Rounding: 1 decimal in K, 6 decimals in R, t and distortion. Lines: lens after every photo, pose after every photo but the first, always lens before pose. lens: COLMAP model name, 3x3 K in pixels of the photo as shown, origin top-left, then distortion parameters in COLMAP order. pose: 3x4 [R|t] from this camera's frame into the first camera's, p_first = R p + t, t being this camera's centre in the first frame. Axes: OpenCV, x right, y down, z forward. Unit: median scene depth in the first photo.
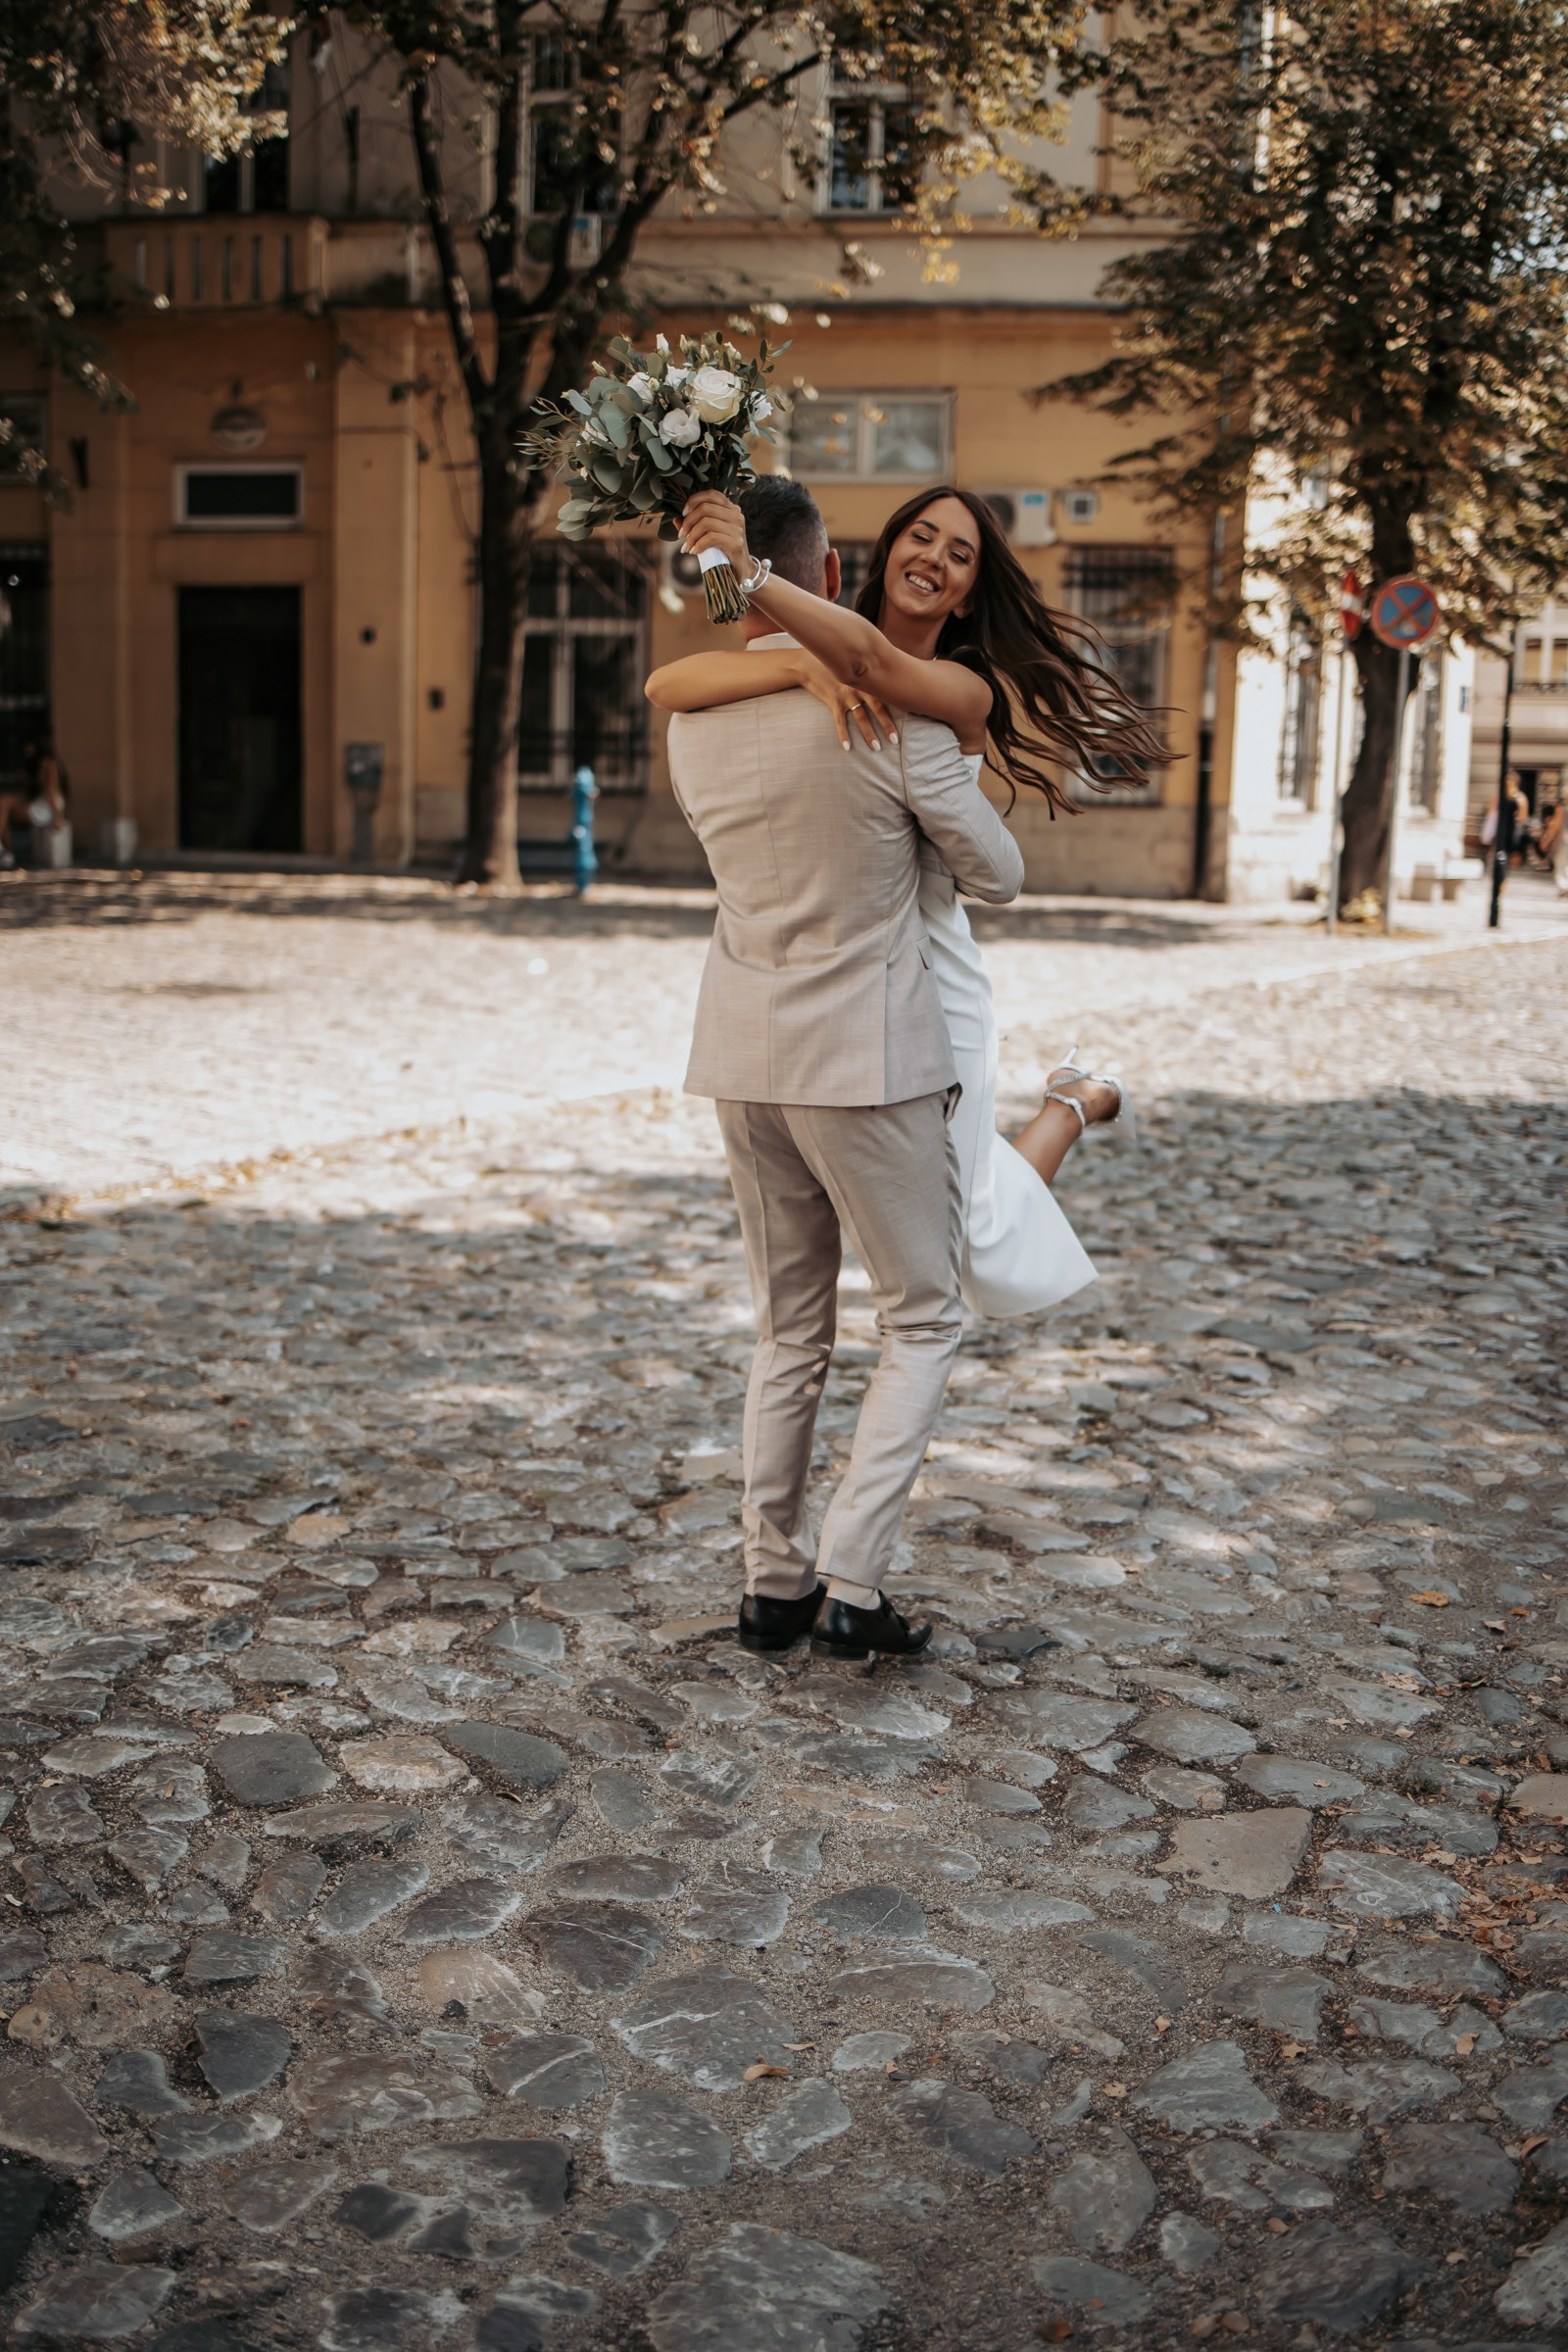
lens RADIAL K [[2371.5, 0, 781.0], [0, 2371.5, 1180.4], [0, 0, 1]] dist [-0.088963, 0.086803]
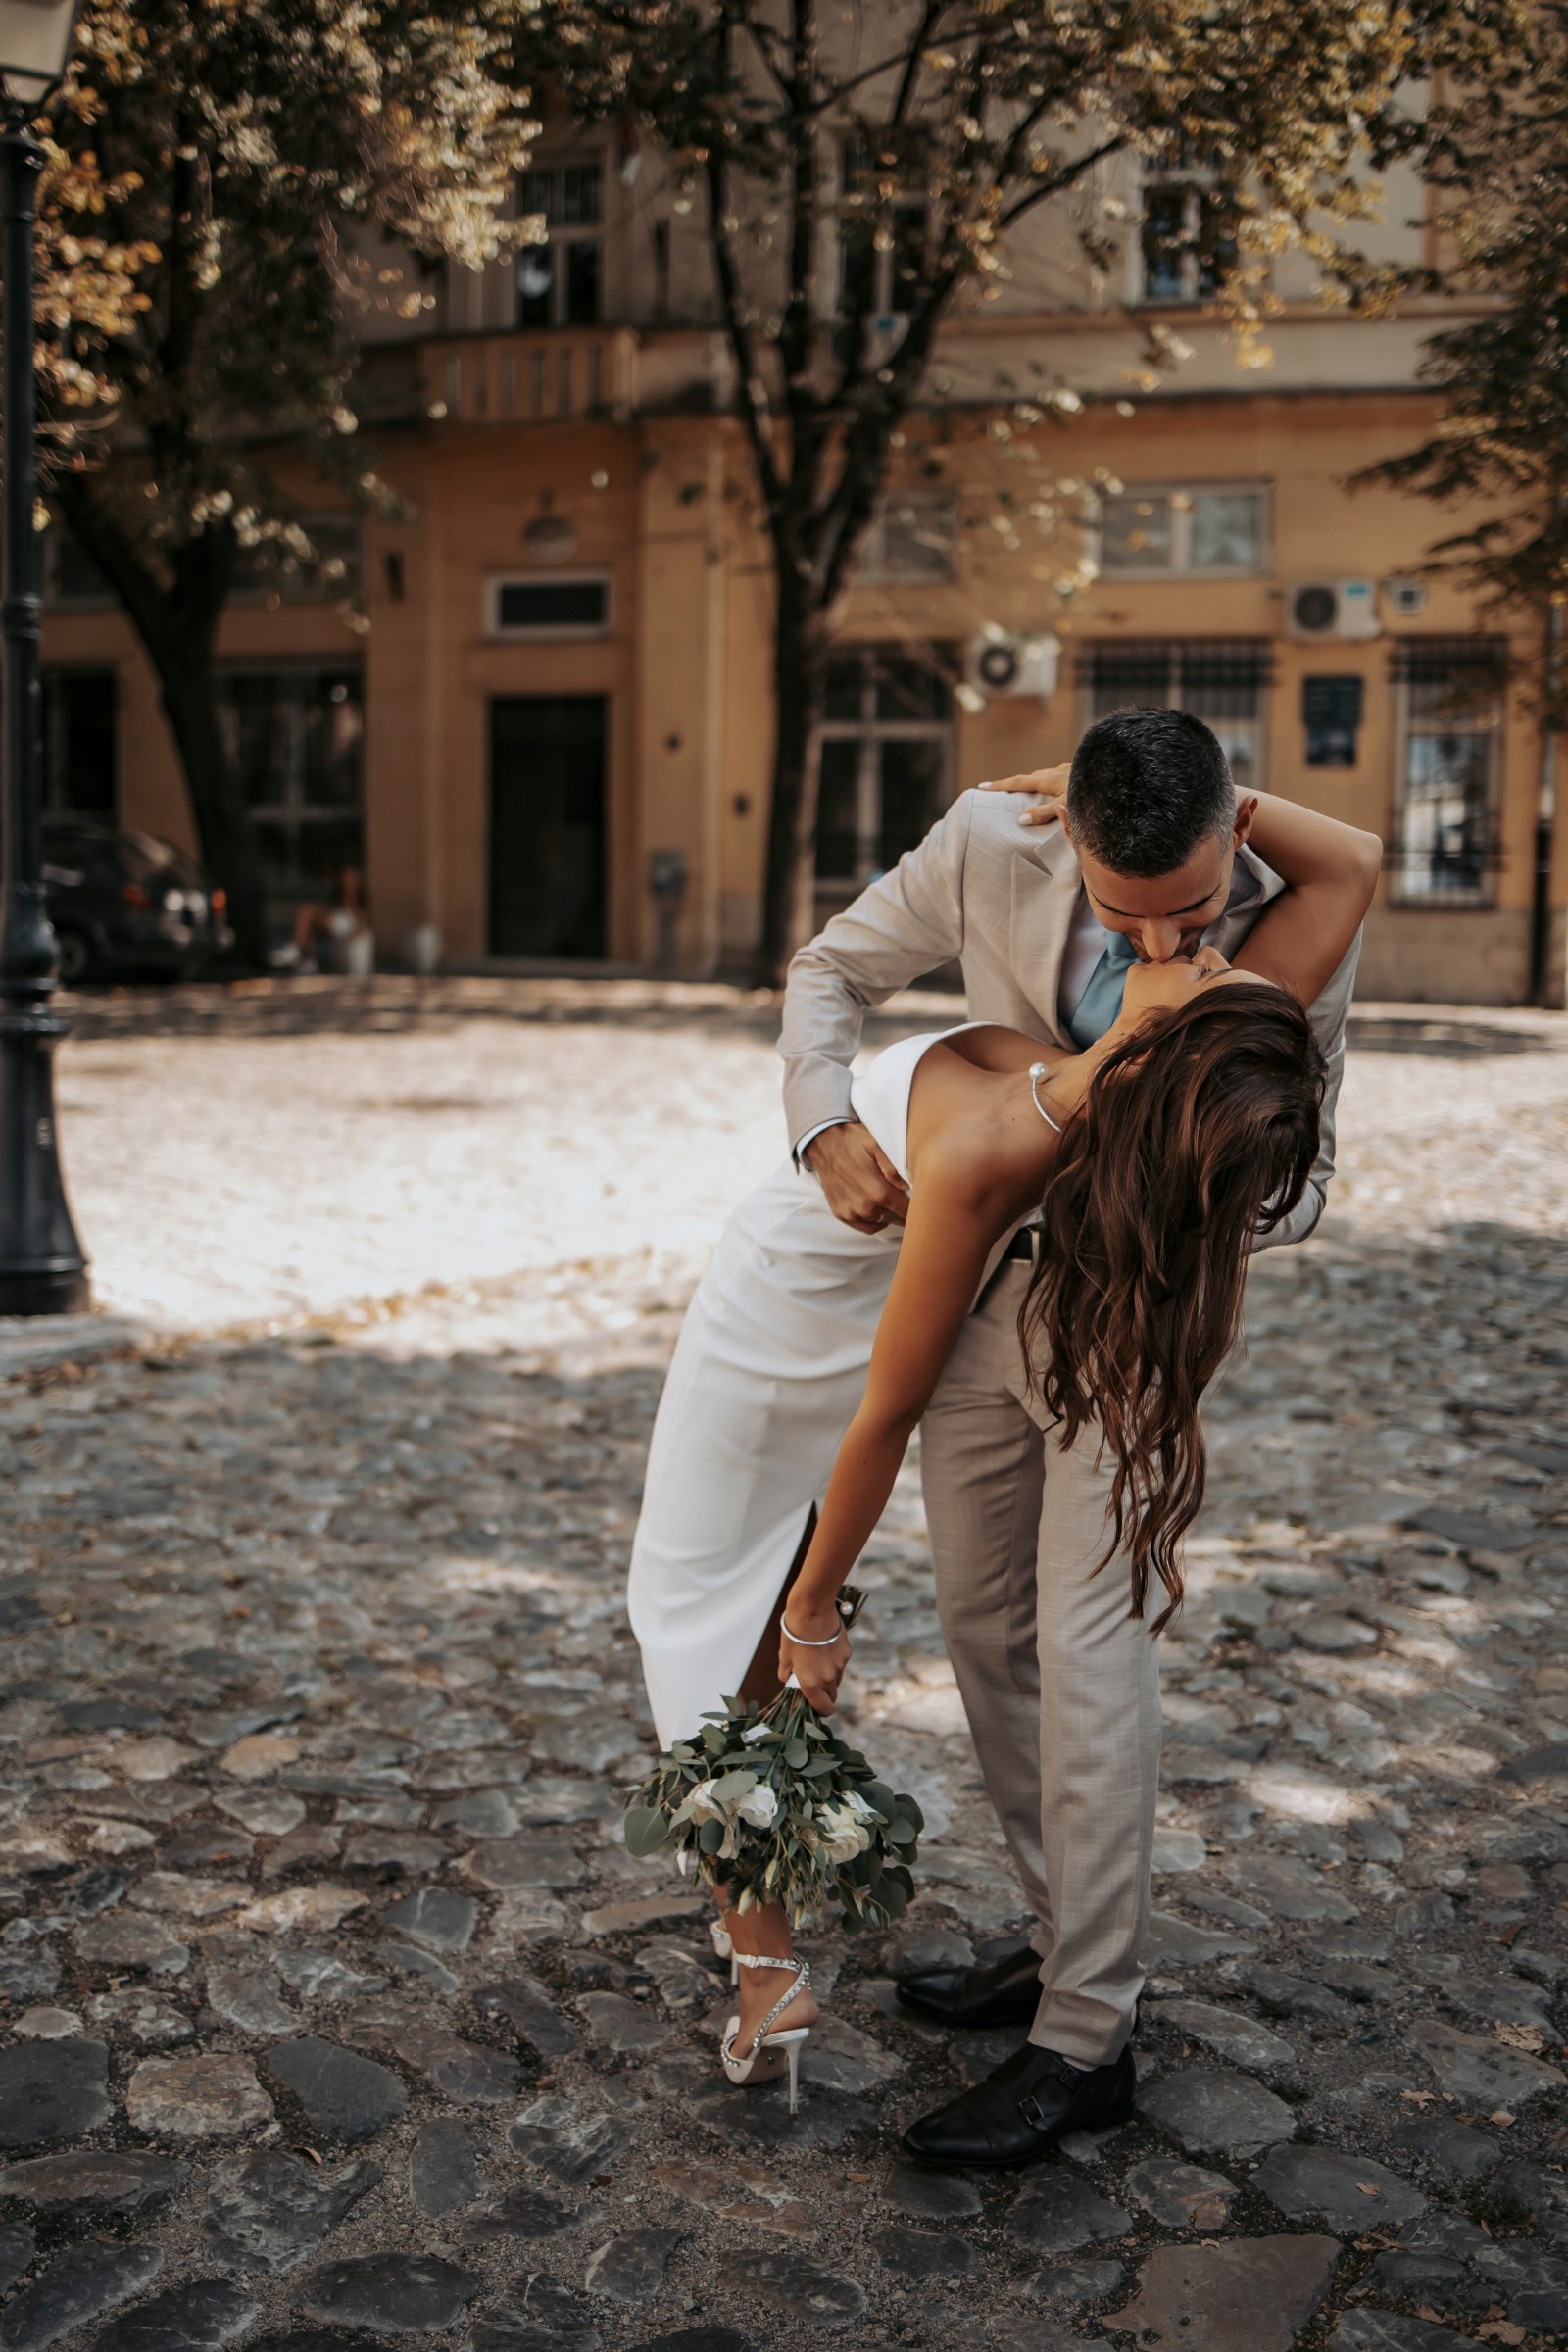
lens RADIAL K [[2371.5, 0, 781.0], [0, 2371.5, 1180.4], [0, 0, 1]] dist [-0.088963, 0.086803]
pose [[0.988339, 0.009225, -0.151987, 0.077438], [-0.015837, 0.998977, -0.042350, -0.018551], [0.151441, 0.044264, 0.987475, 0.106199]]
